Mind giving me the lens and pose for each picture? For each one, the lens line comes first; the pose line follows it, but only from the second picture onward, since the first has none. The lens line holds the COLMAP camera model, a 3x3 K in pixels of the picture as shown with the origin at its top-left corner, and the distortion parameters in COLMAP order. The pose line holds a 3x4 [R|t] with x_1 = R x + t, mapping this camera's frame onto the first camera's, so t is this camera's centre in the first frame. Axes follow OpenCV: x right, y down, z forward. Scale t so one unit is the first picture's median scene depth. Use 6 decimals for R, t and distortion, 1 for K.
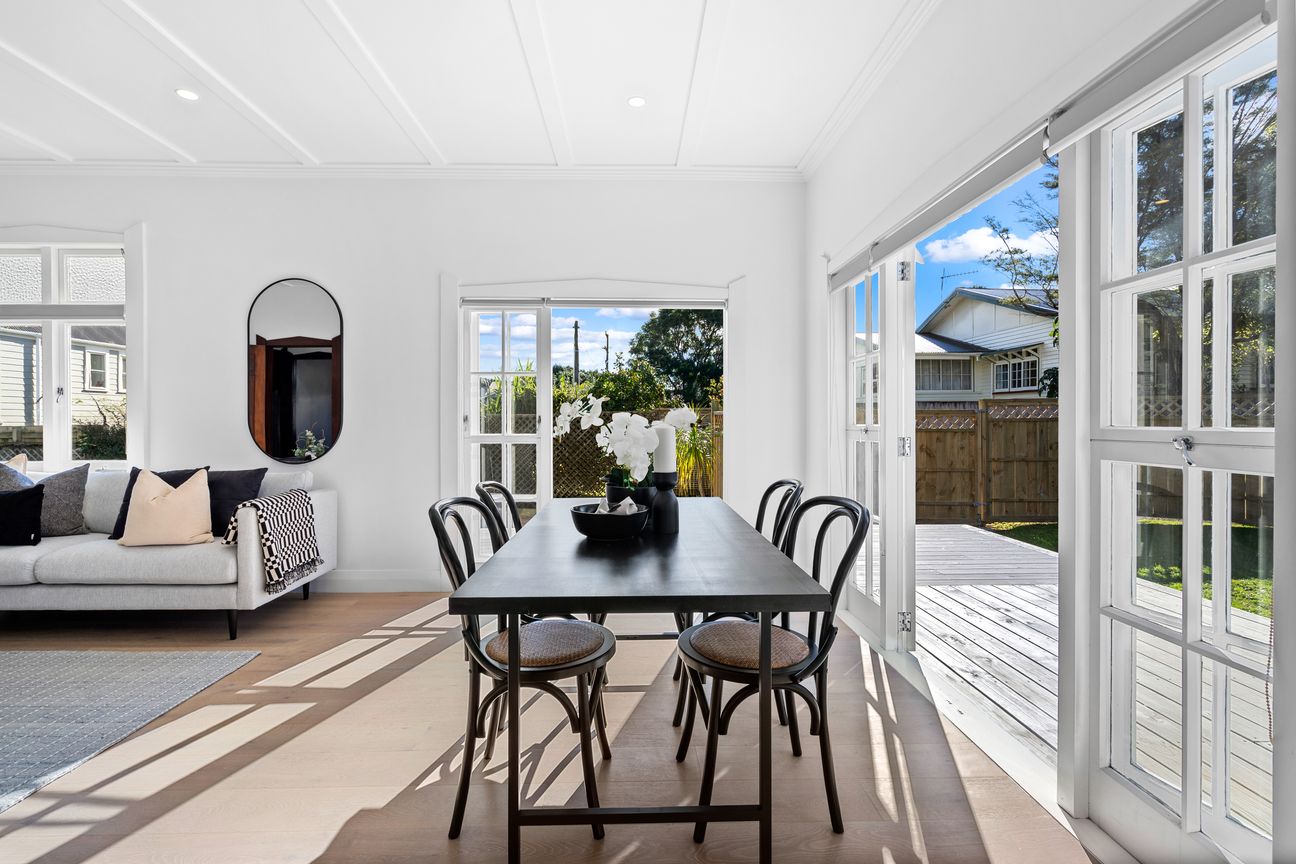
lens RADIAL K [[598.3, 0, 646.9], [0, 598.3, 422.5], [0, 0, 1]] dist [0.001487, 0.000436]
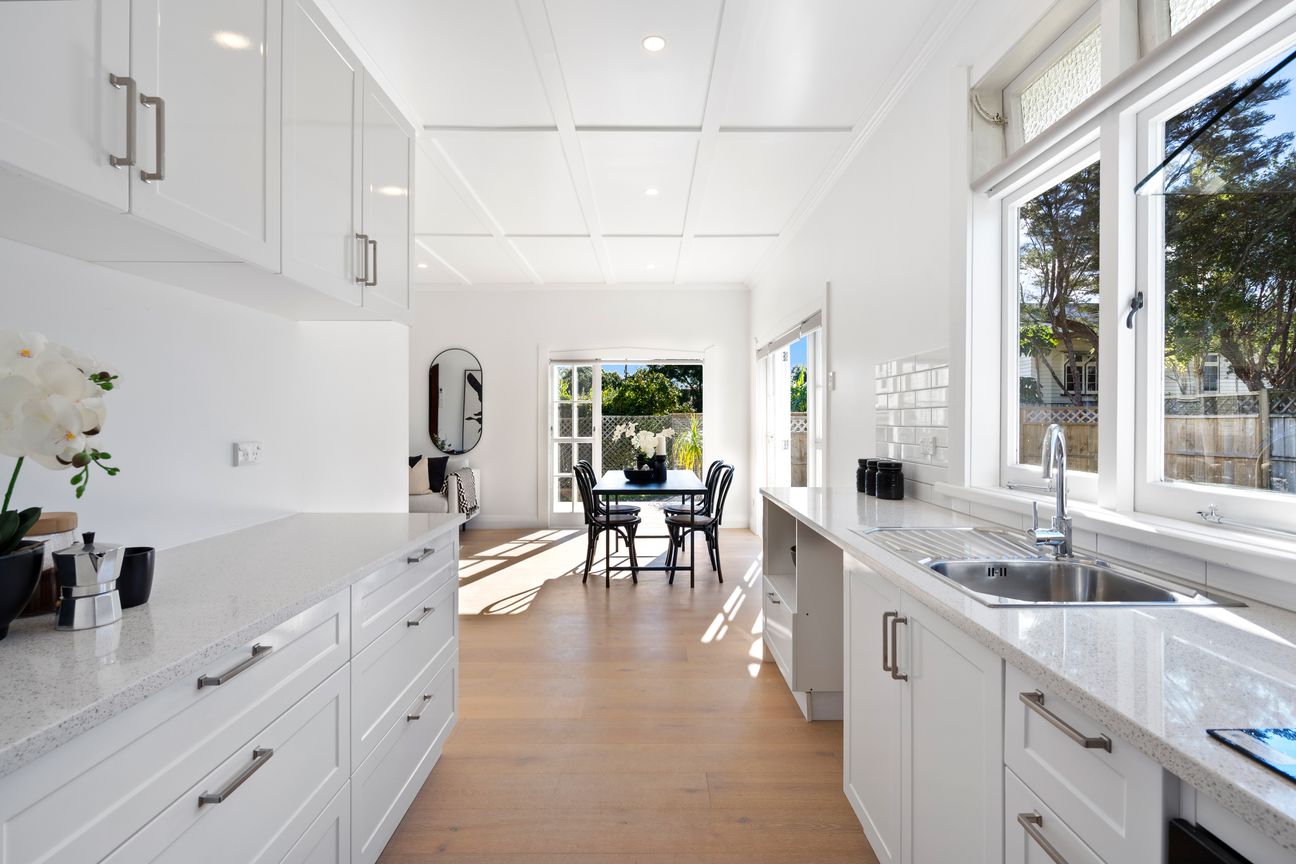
lens RADIAL K [[598.3, 0, 646.9], [0, 598.3, 422.5], [0, 0, 1]] dist [0.001487, 0.000436]
pose [[0.999527, 0.000182, -0.030740, 0.026682], [-0.000095, 0.999996, 0.002848, -0.032037], [0.030741, -0.002844, 0.999523, -0.811283]]
